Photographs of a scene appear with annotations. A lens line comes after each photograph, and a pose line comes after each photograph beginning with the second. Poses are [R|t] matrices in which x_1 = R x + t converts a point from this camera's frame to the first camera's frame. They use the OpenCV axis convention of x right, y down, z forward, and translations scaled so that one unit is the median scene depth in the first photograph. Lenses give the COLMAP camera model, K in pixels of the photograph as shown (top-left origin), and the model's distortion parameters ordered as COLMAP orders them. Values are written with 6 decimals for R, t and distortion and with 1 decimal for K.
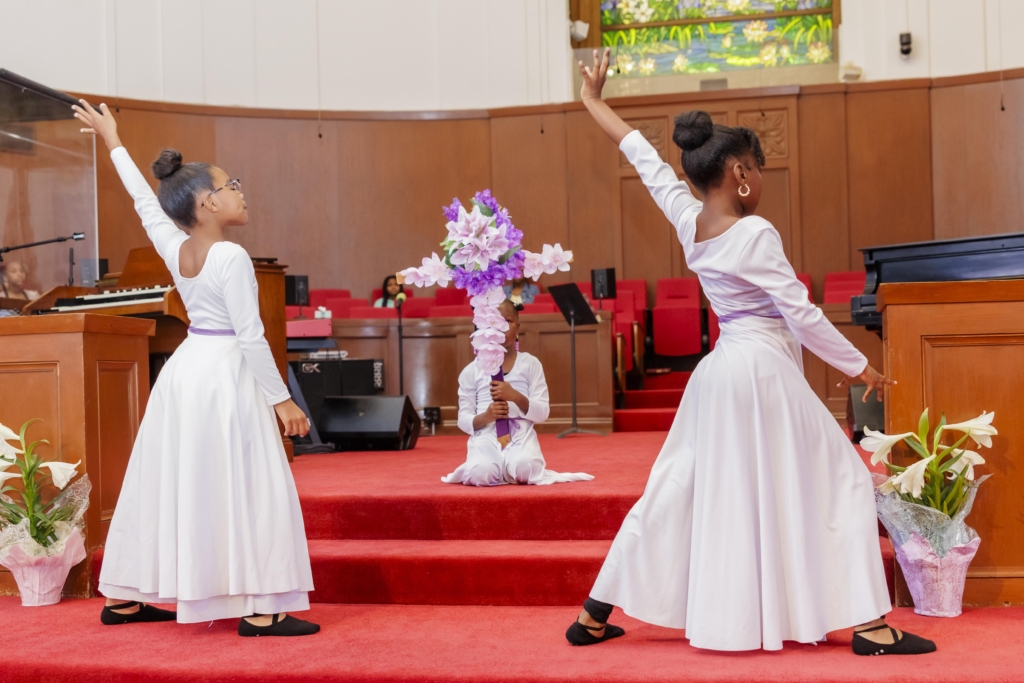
lens RADIAL K [[1371.8, 0, 523.7], [0, 1371.8, 369.1], [0, 0, 1]] dist [-0.004445, 0.027986]
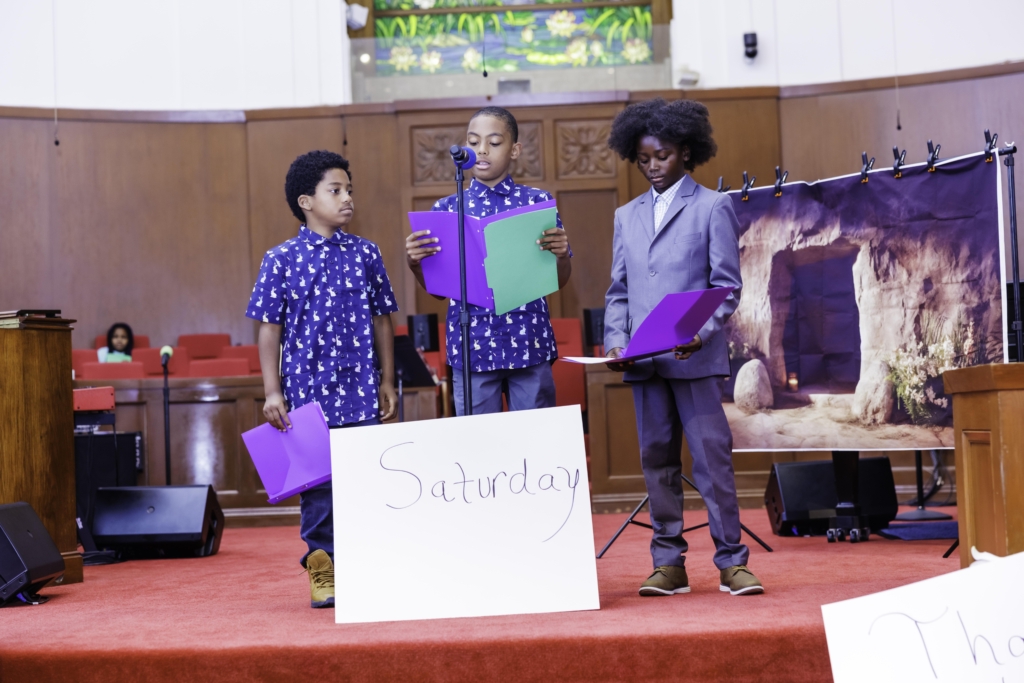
lens RADIAL K [[1663.1, 0, 516.7], [0, 1663.1, 338.7], [0, 0, 1]] dist [0.012255, -0.026773]
pose [[0.982527, -0.002996, 0.186095, -0.068682], [0.011983, 0.998814, -0.047187, -0.012578], [-0.185733, 0.048593, 0.981398, 0.037722]]
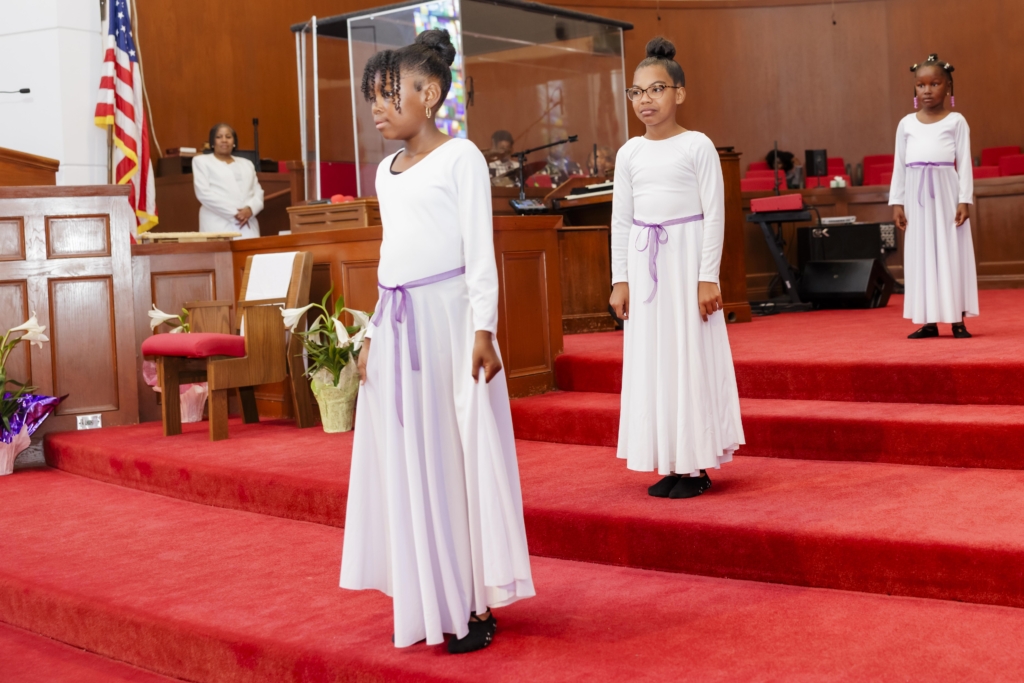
lens RADIAL K [[1272.4, 0, 667.1], [0, 1272.4, 247.1], [0, 0, 1]] dist [0.020740, 0.000147]
pose [[0.922777, -0.023763, -0.384600, 0.119807], [0.033498, 0.999265, 0.018631, -0.011778], [0.383875, -0.030075, 0.922895, -0.012838]]
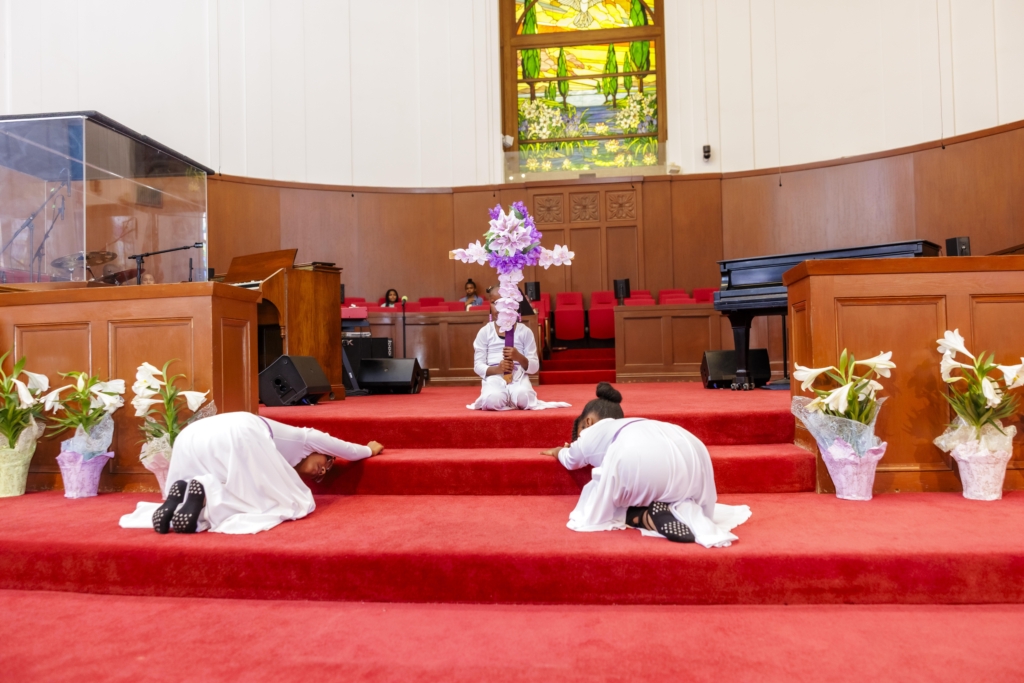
lens RADIAL K [[799.2, 0, 516.9], [0, 799.2, 336.0], [0, 0, 1]] dist [0.016902, -0.006227]
pose [[0.996598, 0.005526, 0.082227, -0.035739], [-0.003402, 0.999658, -0.025946, 0.013324], [-0.082343, 0.025578, 0.996276, 0.078577]]
